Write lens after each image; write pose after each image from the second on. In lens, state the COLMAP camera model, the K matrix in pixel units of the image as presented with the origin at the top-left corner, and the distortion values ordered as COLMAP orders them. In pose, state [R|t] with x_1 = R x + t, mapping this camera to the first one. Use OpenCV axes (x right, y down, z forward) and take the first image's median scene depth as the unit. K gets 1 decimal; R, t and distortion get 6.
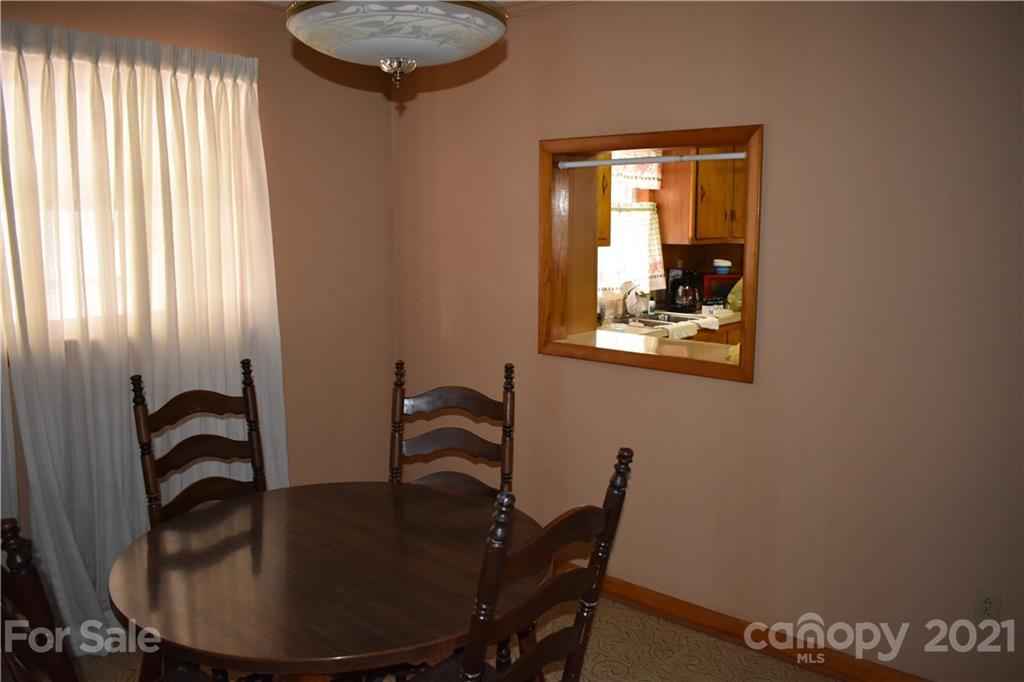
lens RADIAL K [[809.5, 0, 512.0], [0, 809.5, 341.0], [0, 0, 1]] dist [-0.082395, -0.001764]
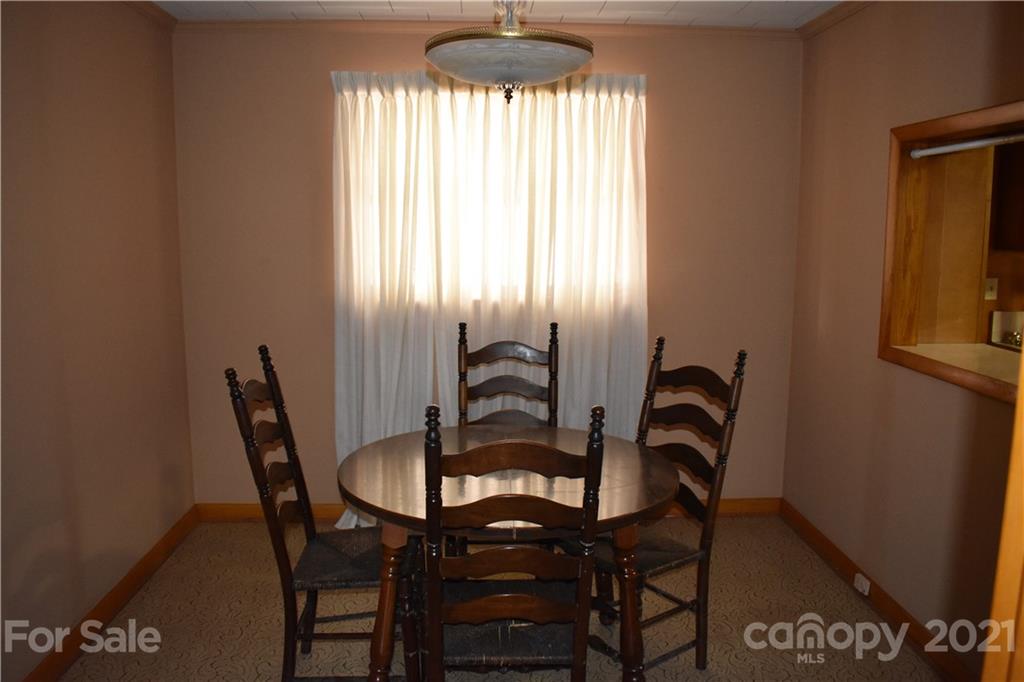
lens RADIAL K [[809.5, 0, 512.0], [0, 809.5, 341.0], [0, 0, 1]] dist [-0.082395, -0.001764]
pose [[0.684003, 0.105728, -0.721776, 0.529261], [-0.110615, 0.993032, 0.040637, 0.007479], [0.721044, 0.052043, 0.690932, 0.086940]]
